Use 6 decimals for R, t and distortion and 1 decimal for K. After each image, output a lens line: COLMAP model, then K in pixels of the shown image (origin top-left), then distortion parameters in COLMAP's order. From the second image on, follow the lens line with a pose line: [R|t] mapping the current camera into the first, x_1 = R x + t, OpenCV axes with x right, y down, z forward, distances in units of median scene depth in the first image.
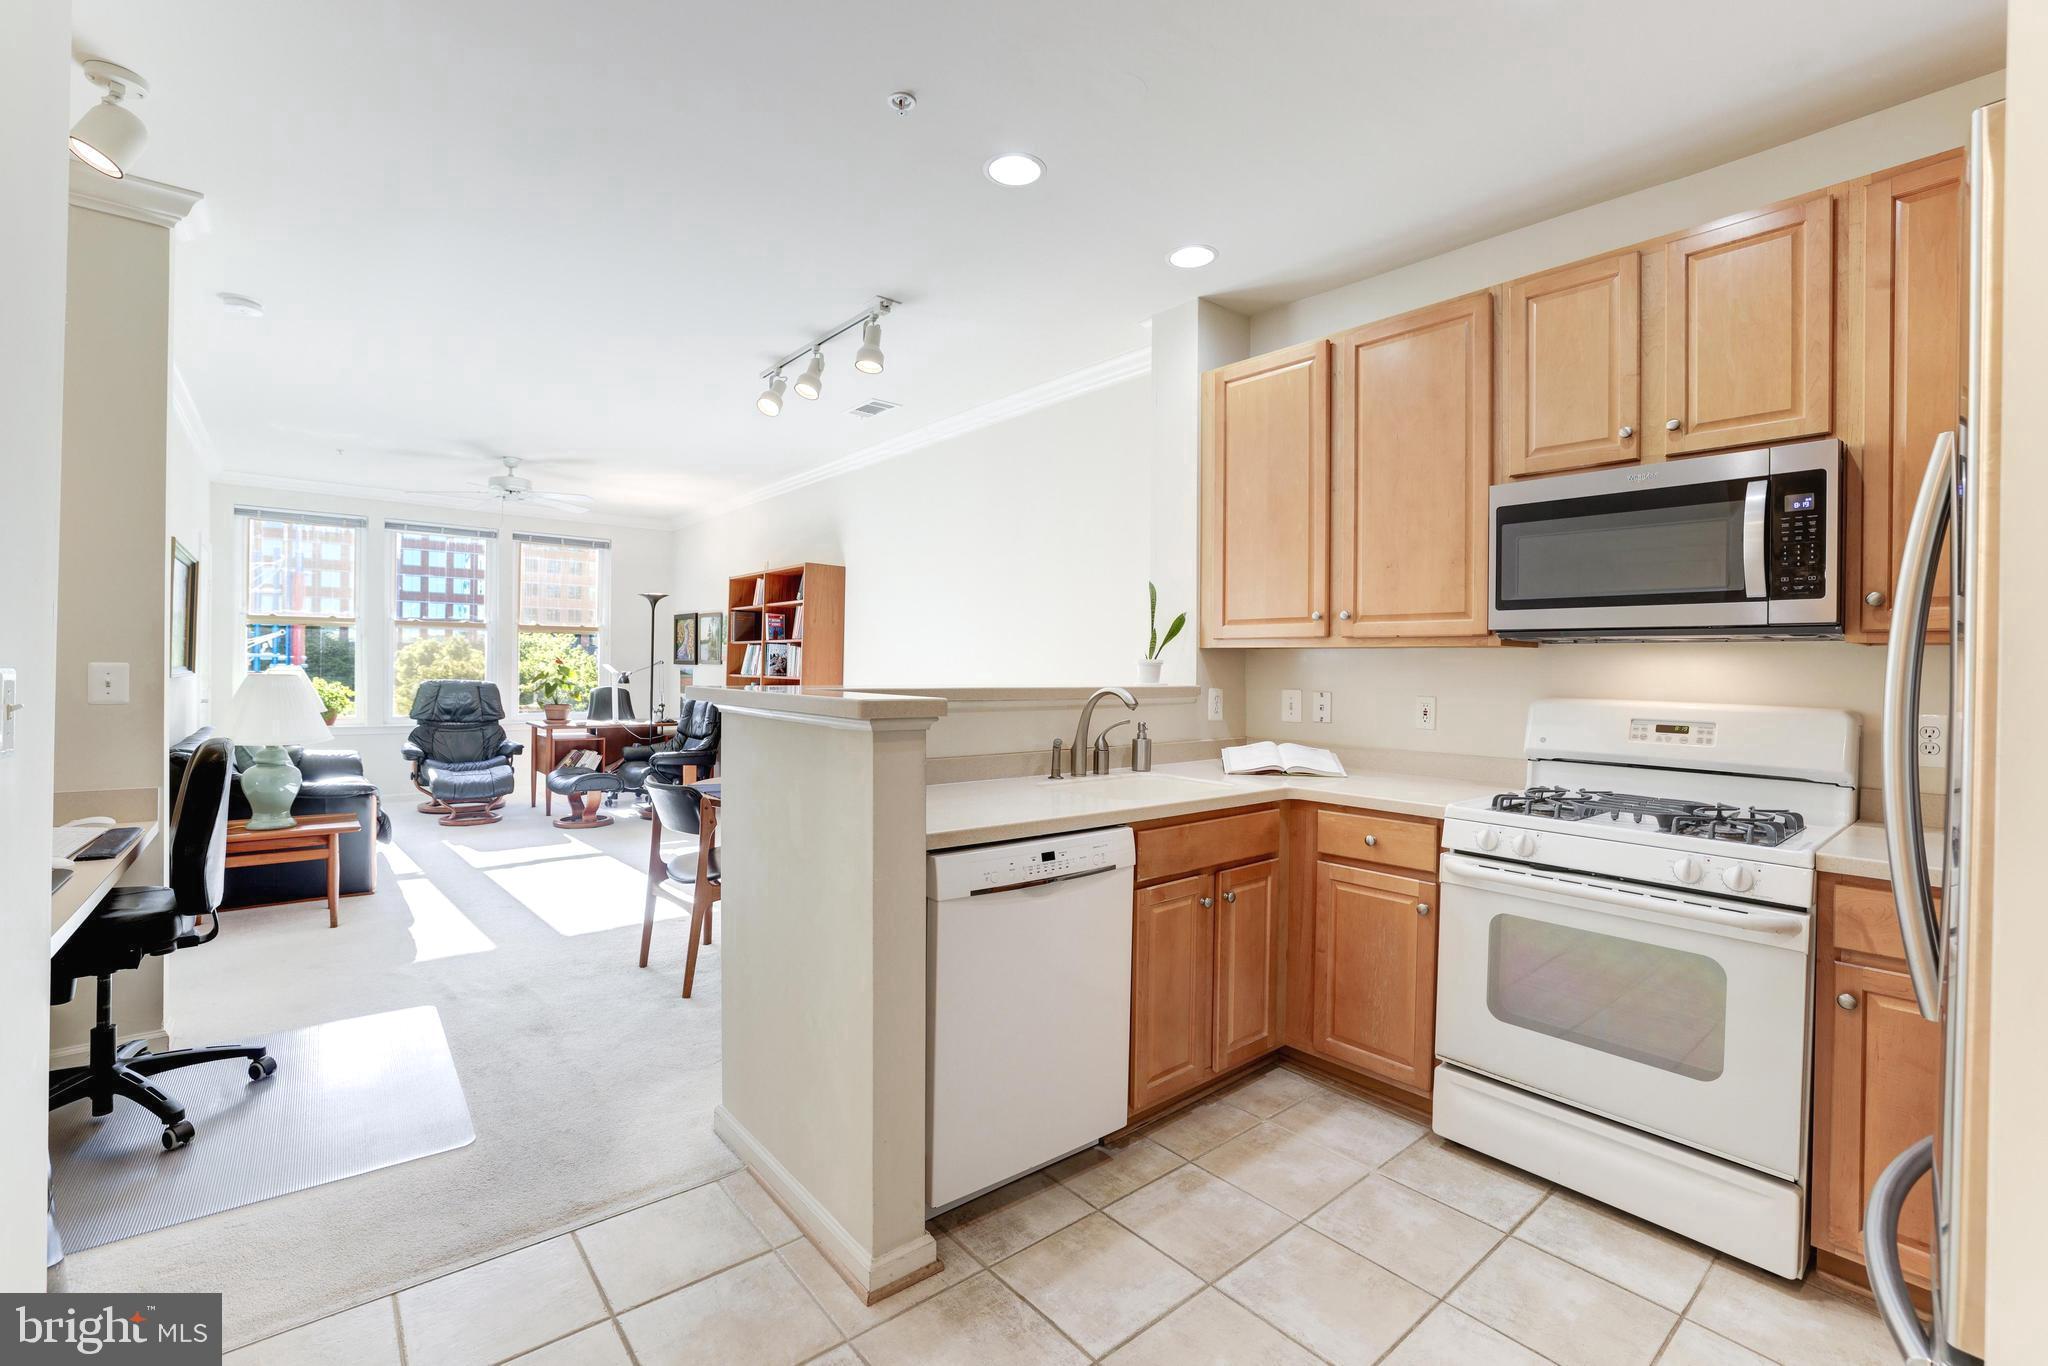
lens RADIAL K [[892.9, 0, 1025.8], [0, 892.9, 666.7], [0, 0, 1]] dist [-0.055611, 0.023673]
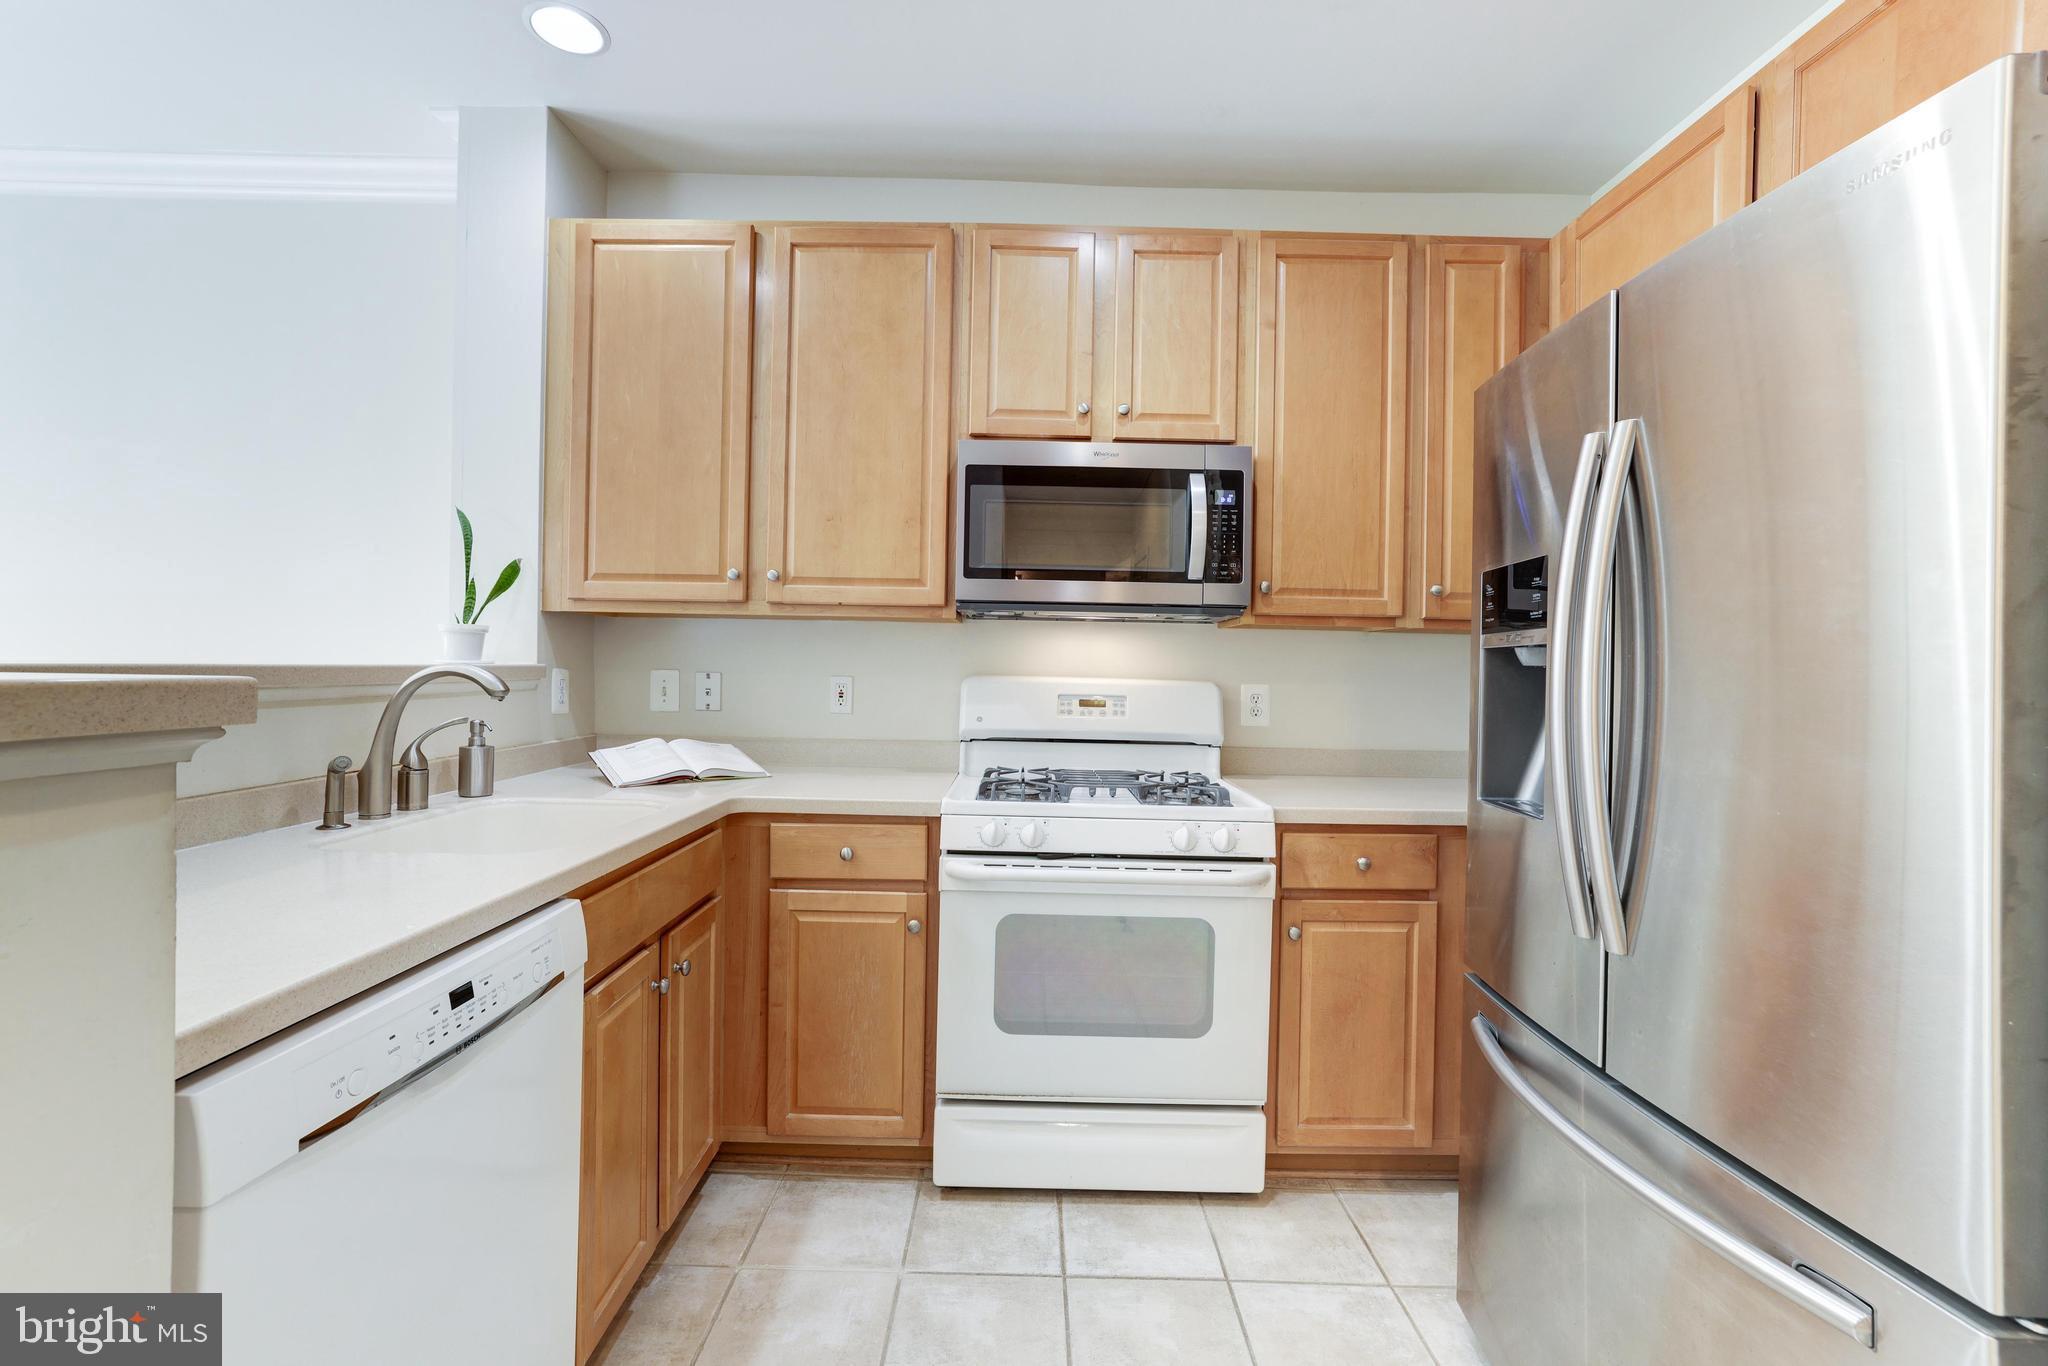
lens RADIAL K [[884.2, 0, 1023.4], [0, 884.2, 665.5], [0, 0, 1]] dist [-0.033934, 0.019459]
pose [[0.643680, -0.000693, 0.765295, -0.112299], [-0.008529, 0.999931, 0.008079, 0.016217], [-0.765247, -0.011728, 0.643630, 0.338222]]
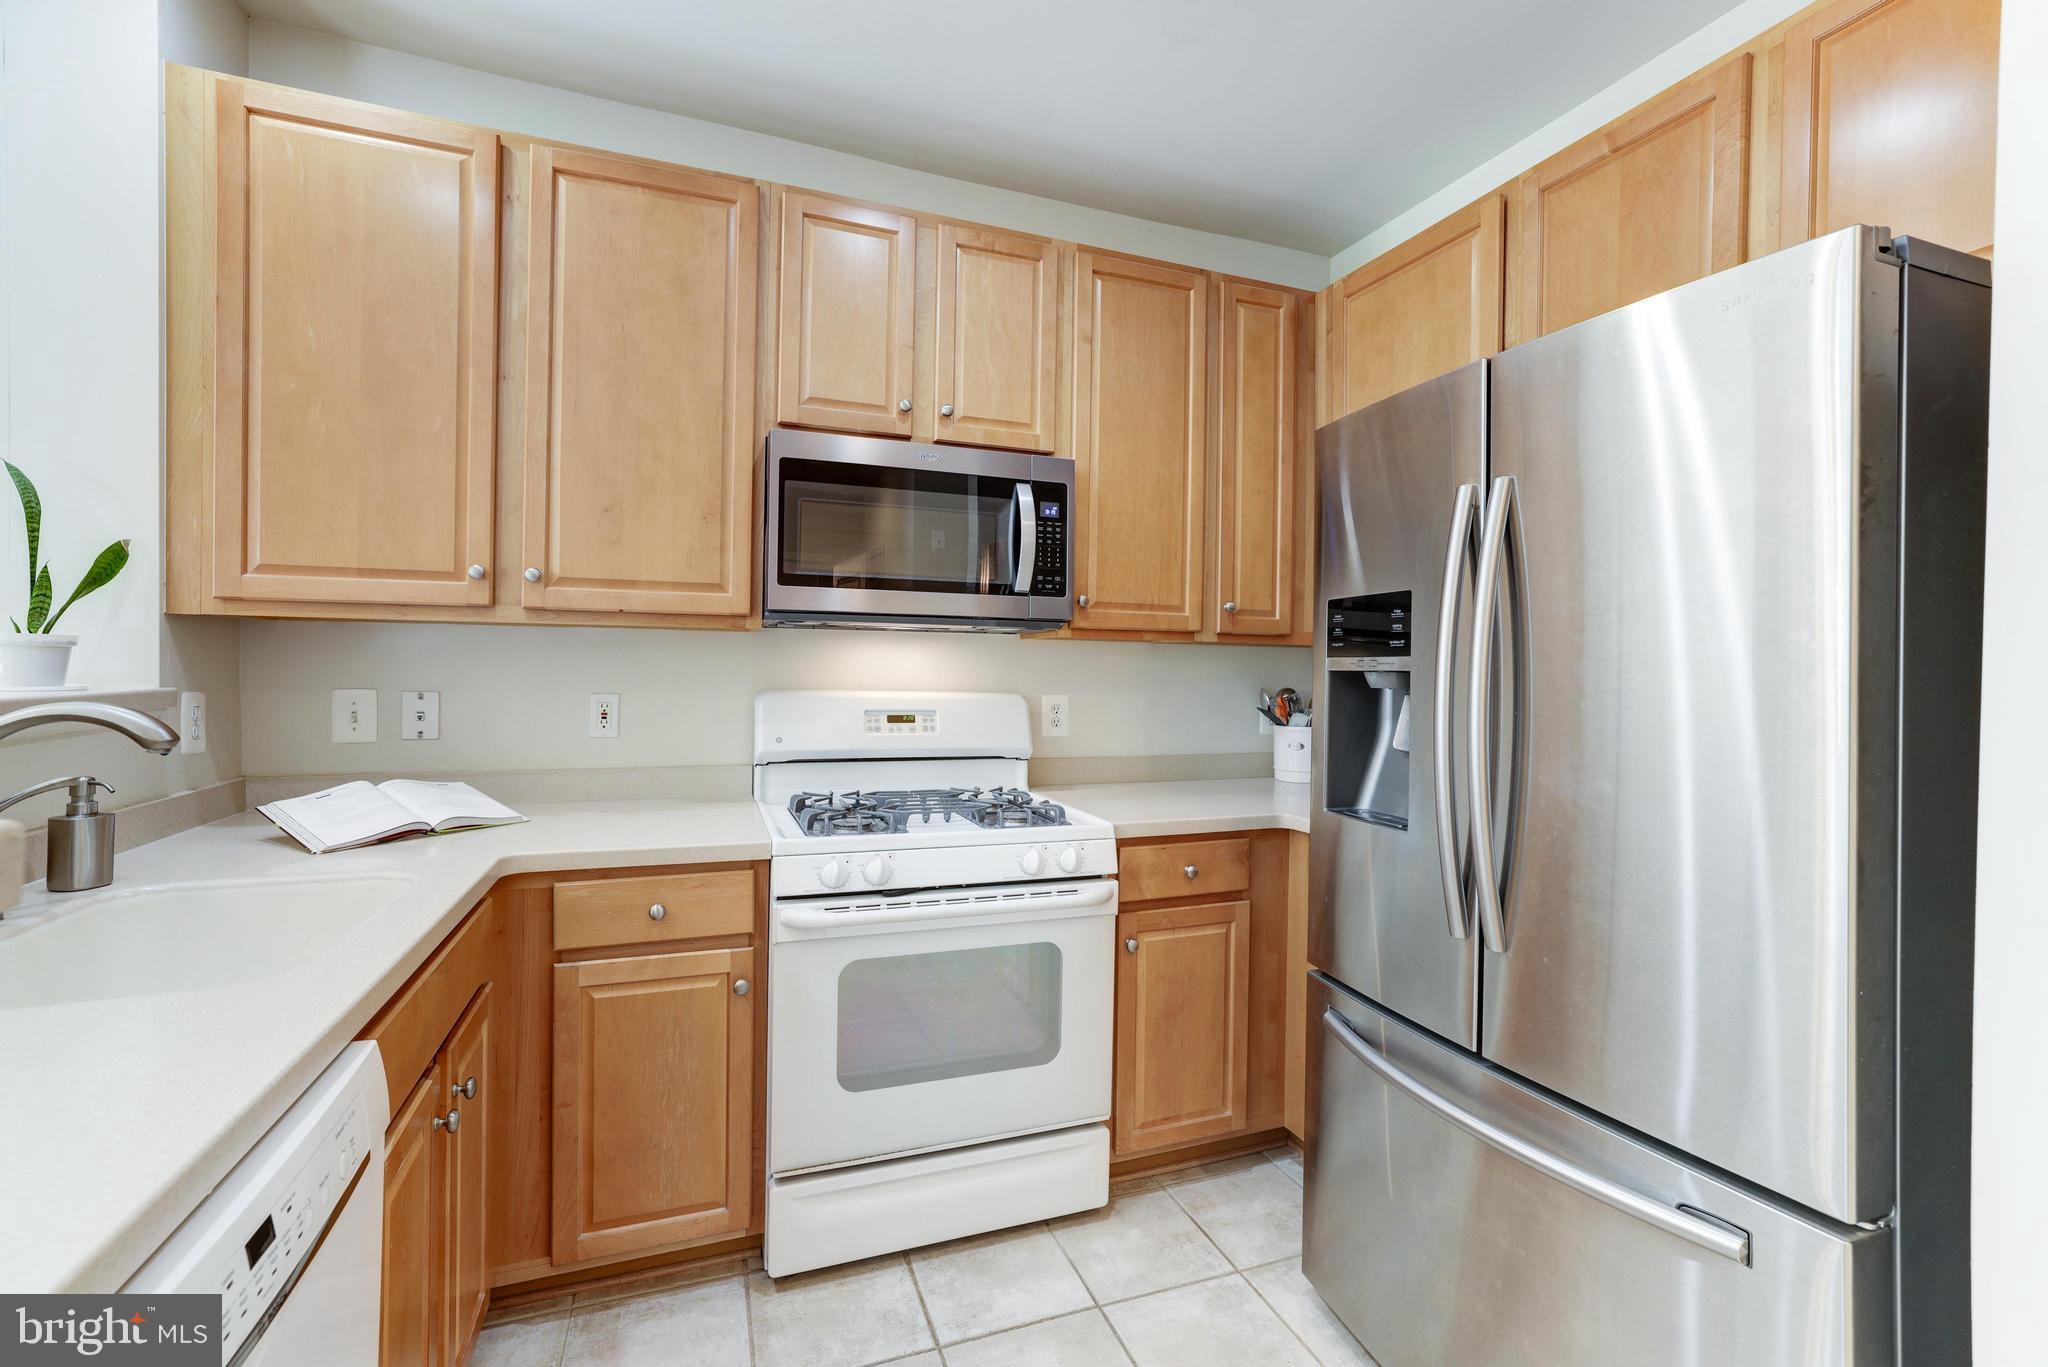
lens RADIAL K [[884.2, 0, 1023.4], [0, 884.2, 666.0], [0, 0, 1]] dist [-0.033934, 0.019459]
pose [[0.332307, -0.011504, 0.943101, -0.138608], [-0.008920, 0.999843, 0.015339, -0.004479], [-0.943129, -0.013510, 0.332153, 0.479658]]
